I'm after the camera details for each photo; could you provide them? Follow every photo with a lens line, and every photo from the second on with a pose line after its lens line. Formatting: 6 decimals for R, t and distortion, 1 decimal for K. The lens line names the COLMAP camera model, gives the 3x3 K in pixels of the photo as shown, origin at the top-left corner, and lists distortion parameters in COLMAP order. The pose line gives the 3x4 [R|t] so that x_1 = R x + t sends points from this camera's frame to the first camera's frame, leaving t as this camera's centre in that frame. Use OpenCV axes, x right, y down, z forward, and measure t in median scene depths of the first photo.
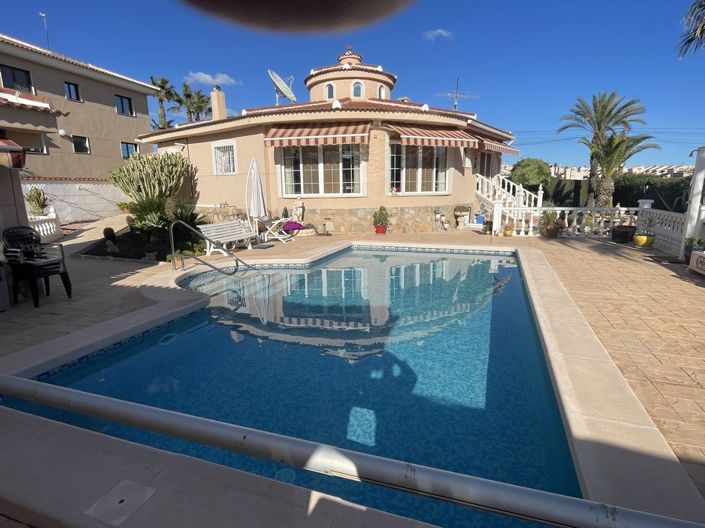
lens RADIAL K [[375.4, 0, 350.6], [0, 375.4, 267.8], [0, 0, 1]] dist [-0.003010, -0.000814]
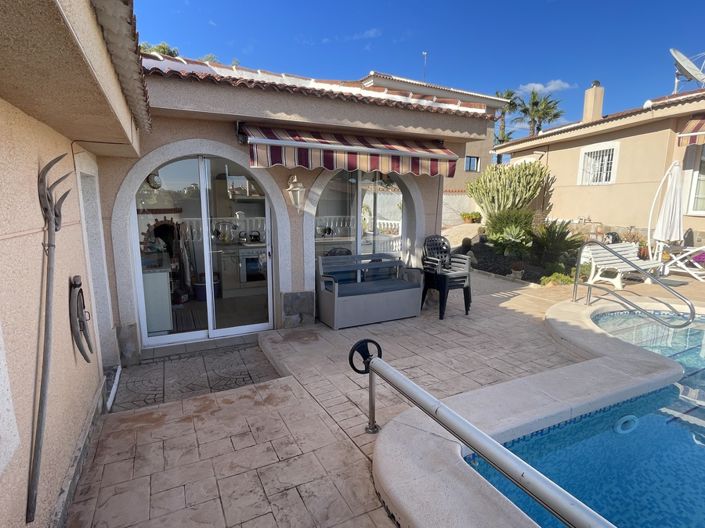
lens RADIAL K [[375.4, 0, 350.6], [0, 375.4, 267.8], [0, 0, 1]] dist [-0.003010, -0.000814]
pose [[0.716067, 0.138153, -0.684223, -0.132655], [-0.158630, 0.986779, 0.033230, -0.008097], [0.679768, 0.084743, 0.728515, 0.043391]]
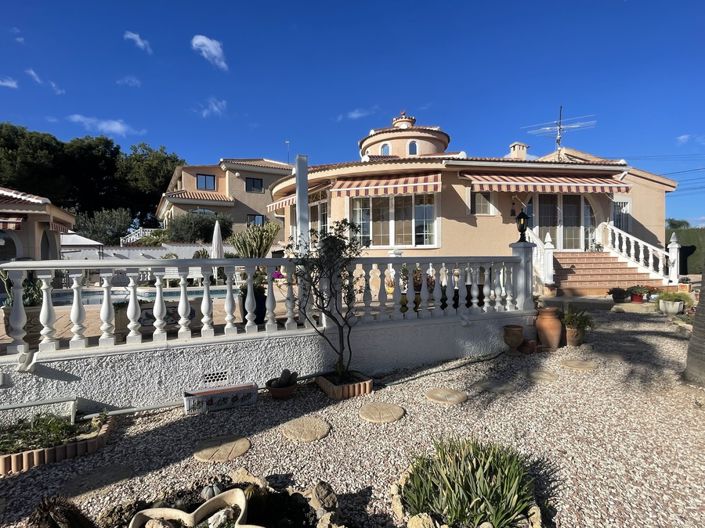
lens RADIAL K [[375.4, 0, 350.6], [0, 375.4, 267.8], [0, 0, 1]] dist [-0.003010, -0.000814]
pose [[0.709816, 0.017941, -0.704158, 0.717702], [-0.146901, 0.981465, -0.123074, -0.023285], [0.688898, 0.190801, 0.699295, 0.297564]]
